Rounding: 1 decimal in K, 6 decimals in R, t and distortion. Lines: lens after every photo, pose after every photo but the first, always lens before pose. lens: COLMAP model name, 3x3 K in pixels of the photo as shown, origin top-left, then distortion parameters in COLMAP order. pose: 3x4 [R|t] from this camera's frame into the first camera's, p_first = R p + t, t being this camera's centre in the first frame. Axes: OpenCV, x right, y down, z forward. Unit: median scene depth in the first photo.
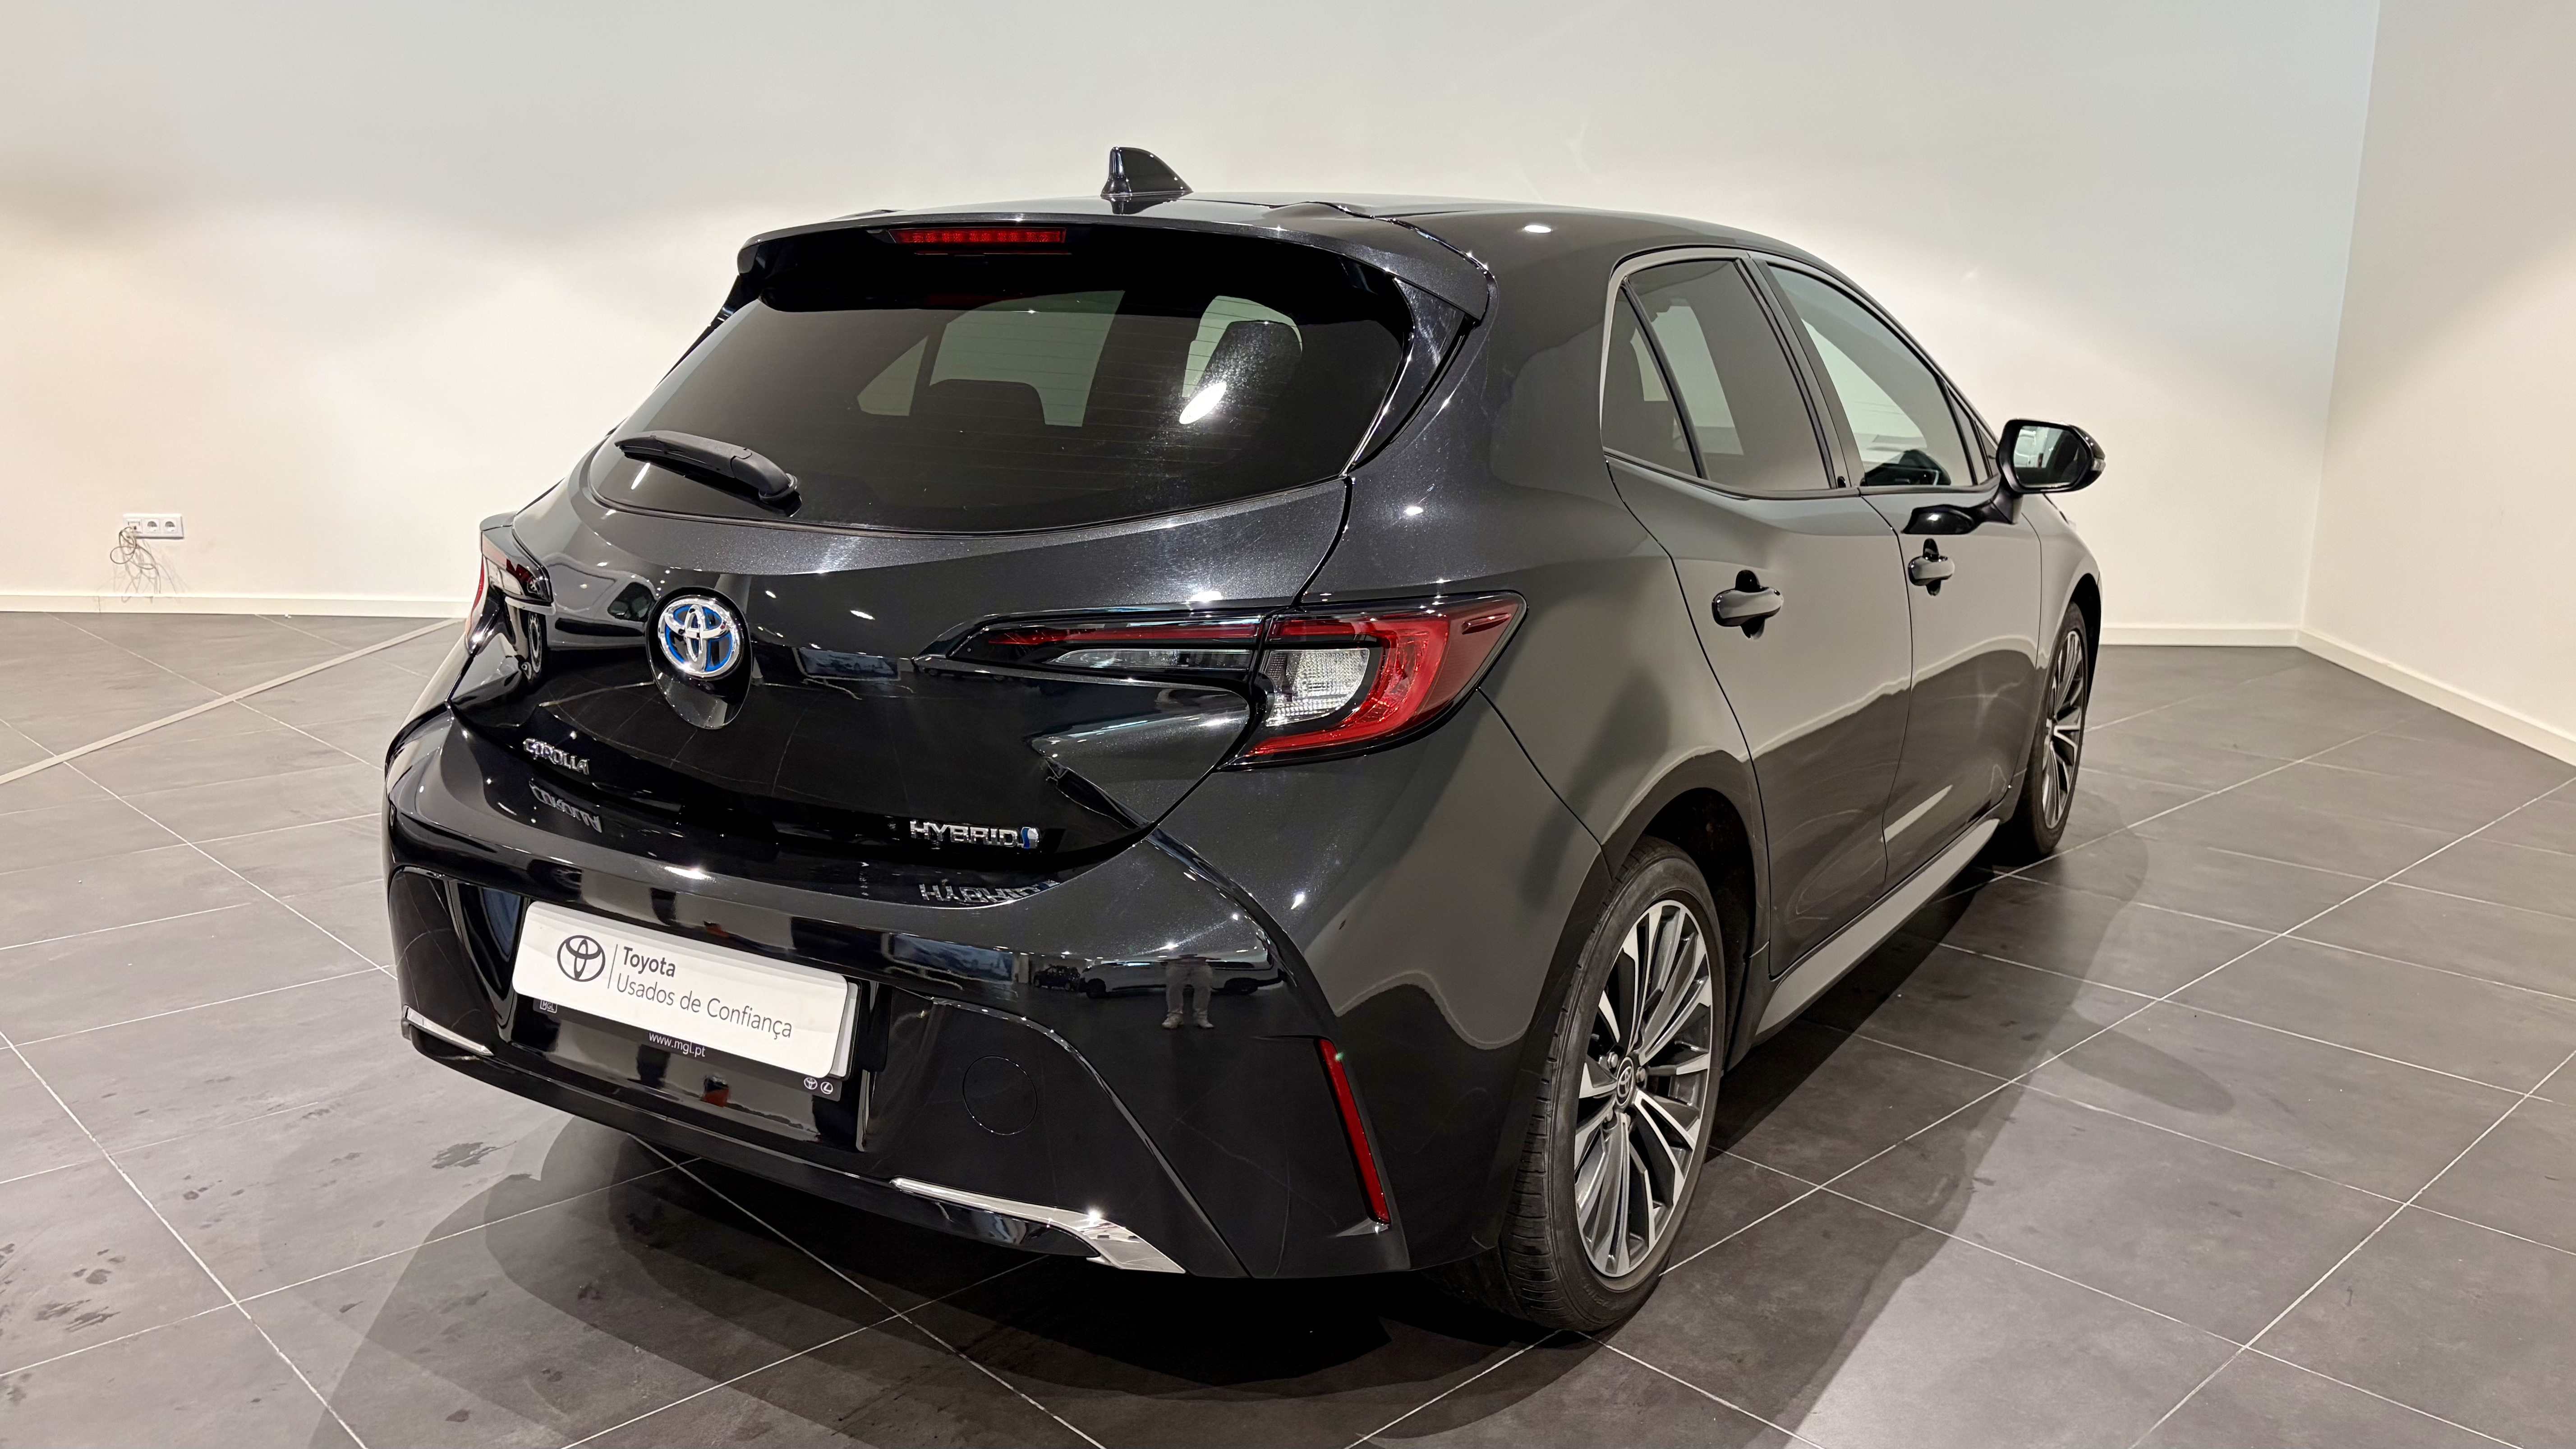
lens RADIAL K [[1964.4, 0, 1293.9], [0, 1964.4, 717.8], [0, 0, 1]] dist [0.064608, -0.009793]
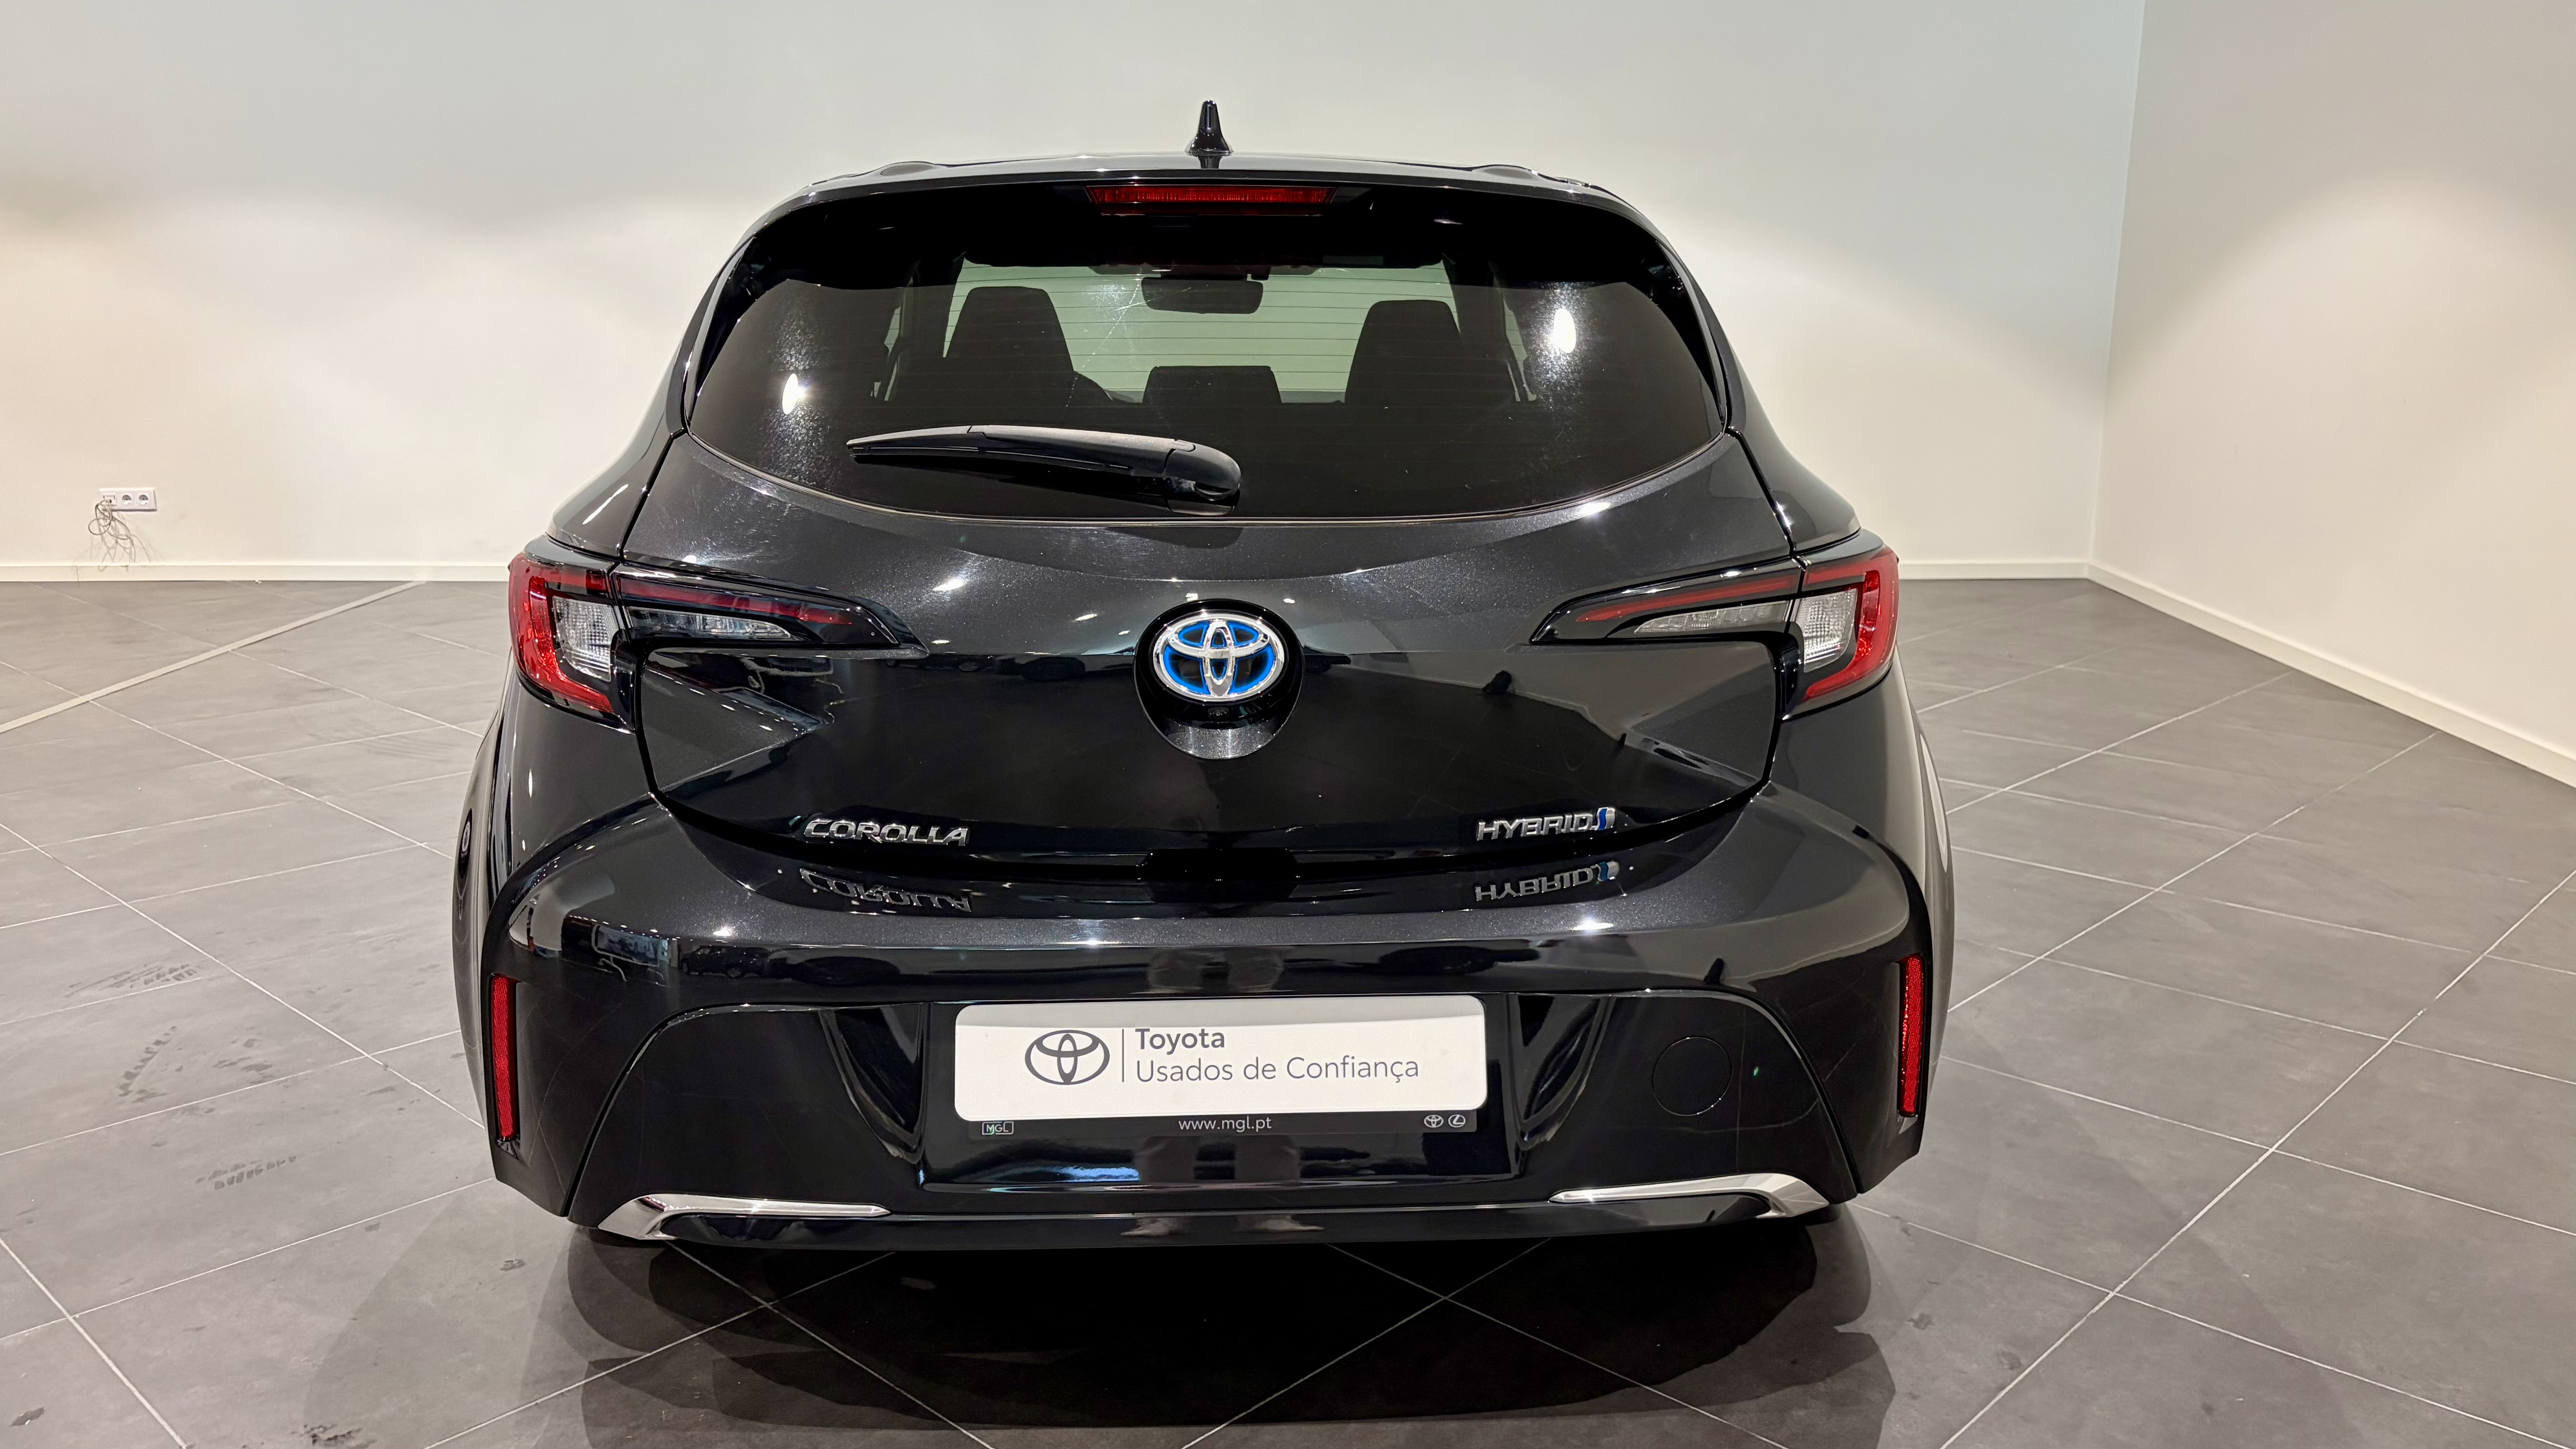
lens RADIAL K [[1964.4, 0, 1293.6], [0, 1964.4, 728.7], [0, 0, 1]] dist [0.064608, -0.009793]
pose [[0.817054, -0.132854, 0.561046, -0.764420], [0.121007, 0.990931, 0.058425, -0.055972], [-0.563720, 0.020154, 0.825720, 0.266120]]
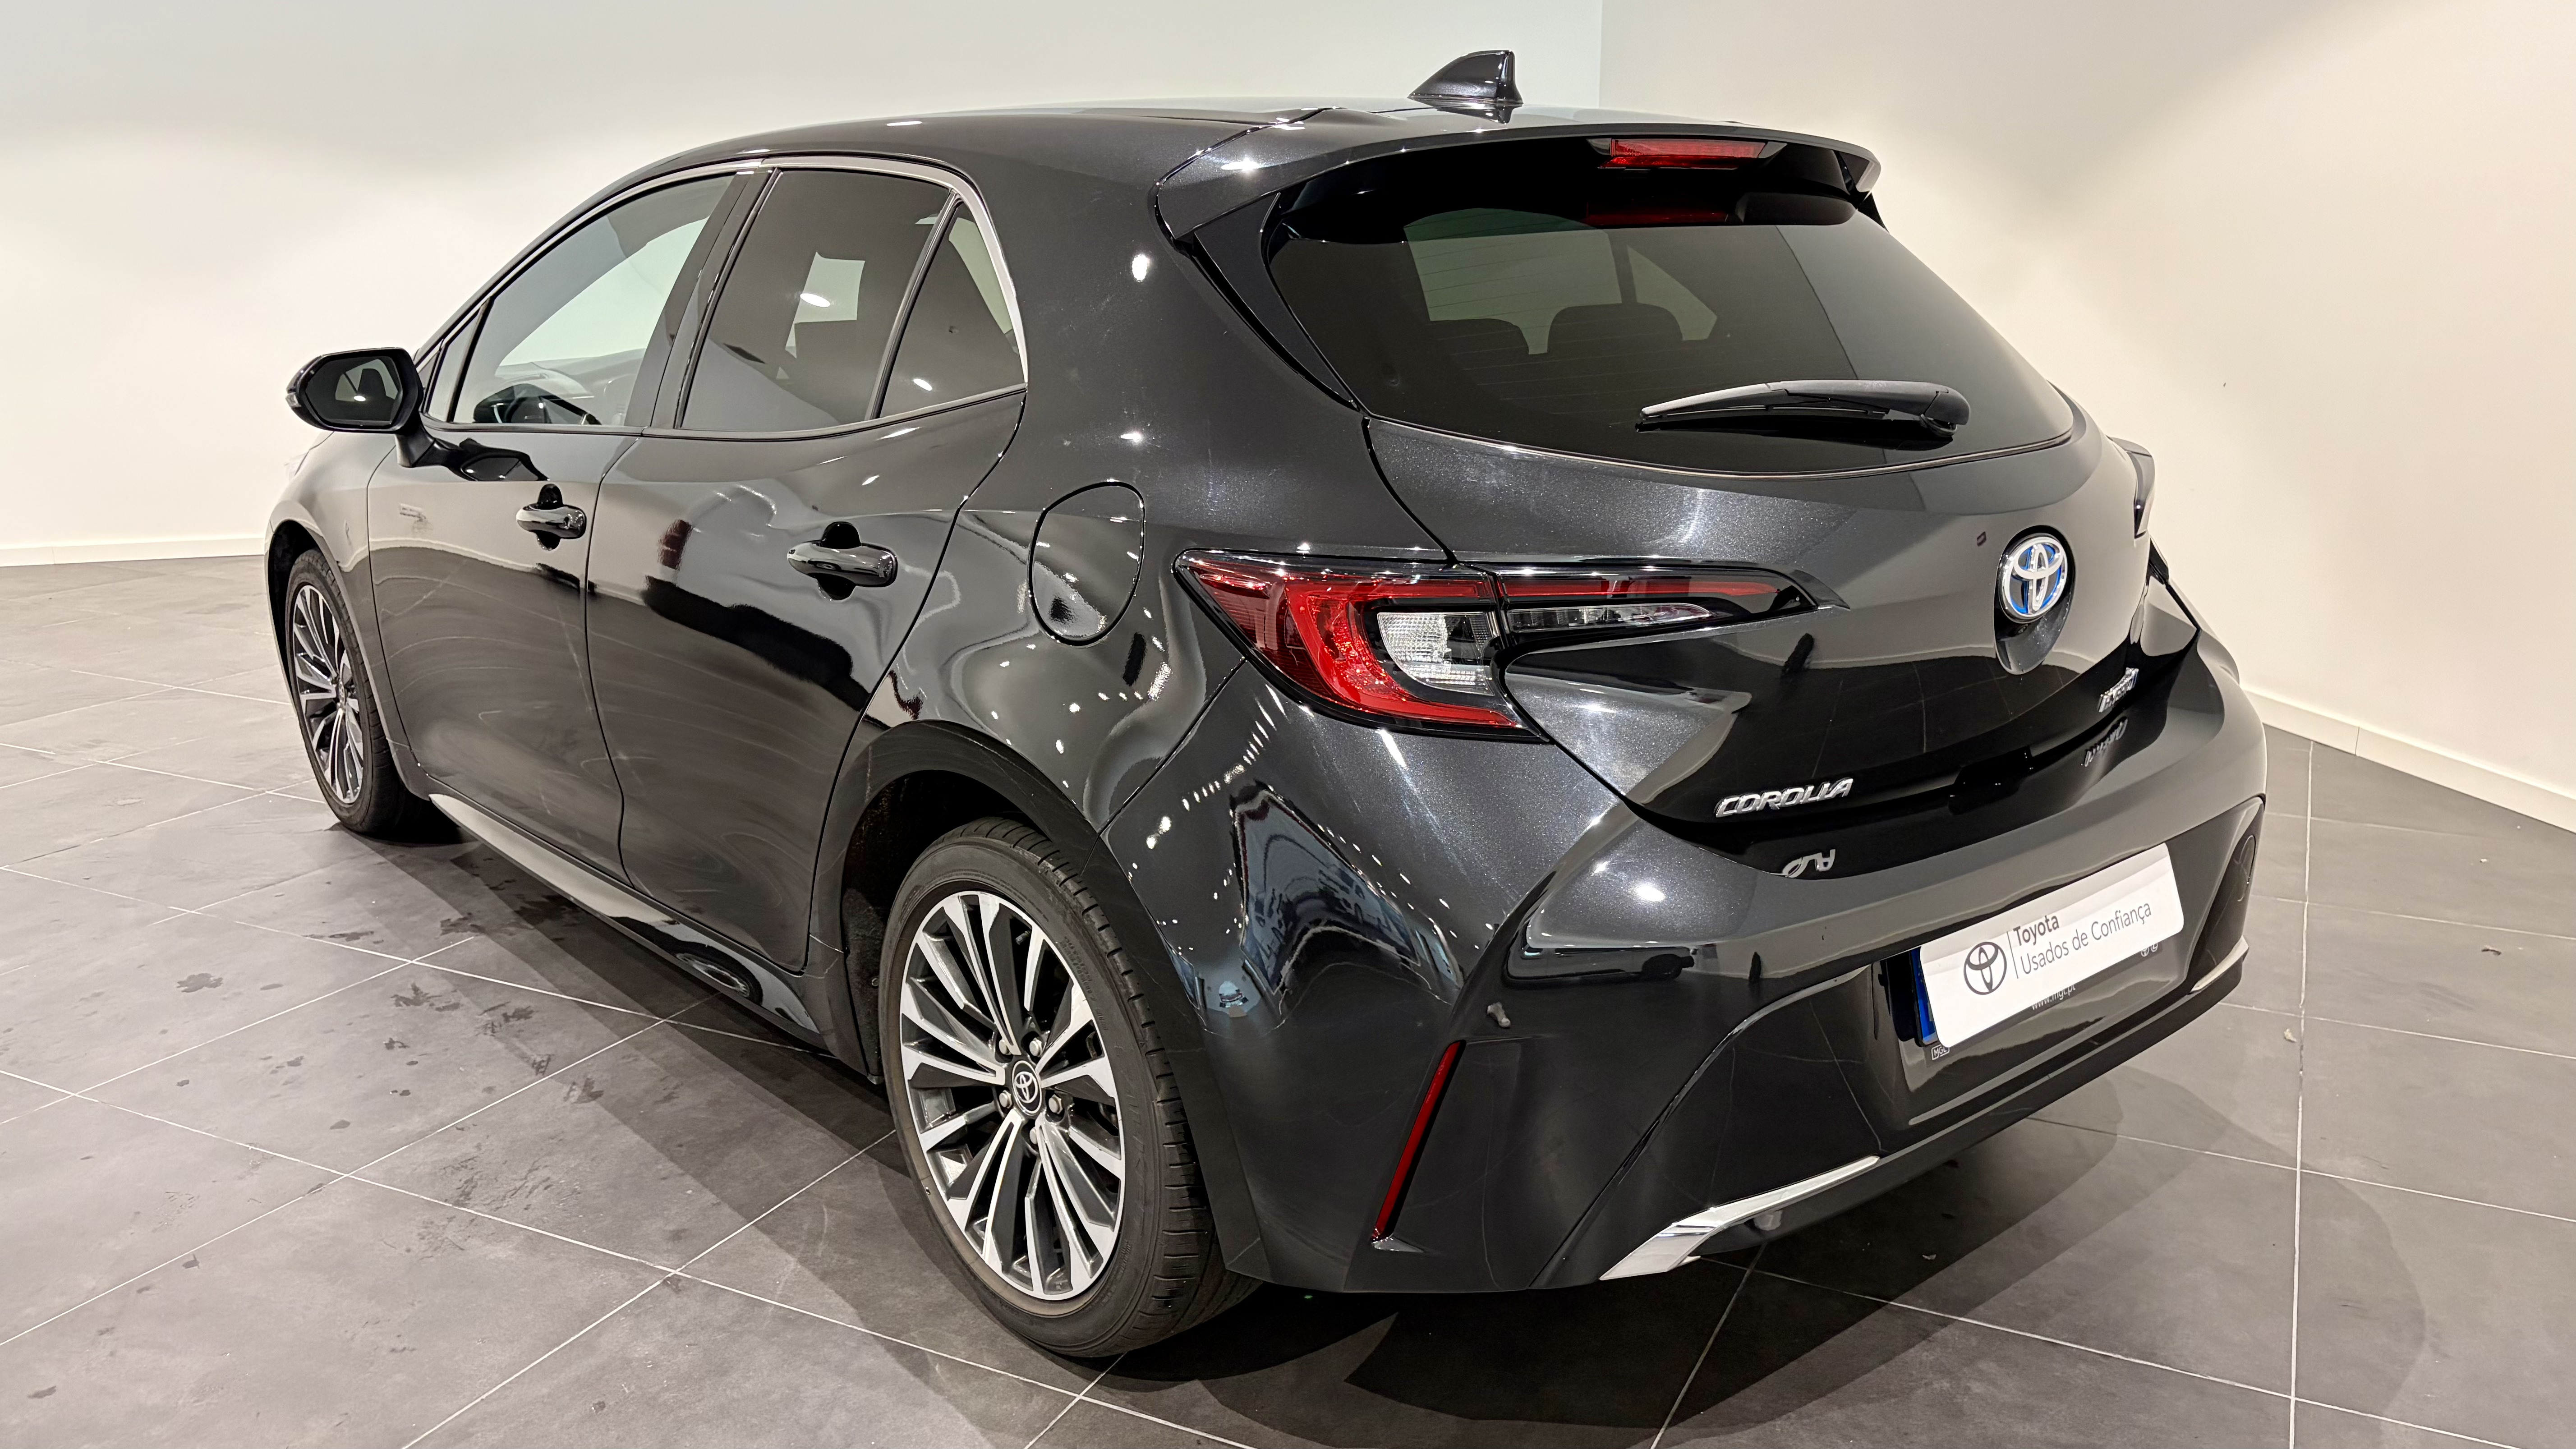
lens RADIAL K [[1964.4, 0, 1287.3], [0, 1964.4, 721.4], [0, 0, 1]] dist [0.064608, -0.009793]
pose [[0.287538, -0.252347, 0.923928, -1.304800], [0.203982, 0.958669, 0.198354, -0.237090], [-0.935796, 0.131430, 0.327128, 1.032881]]
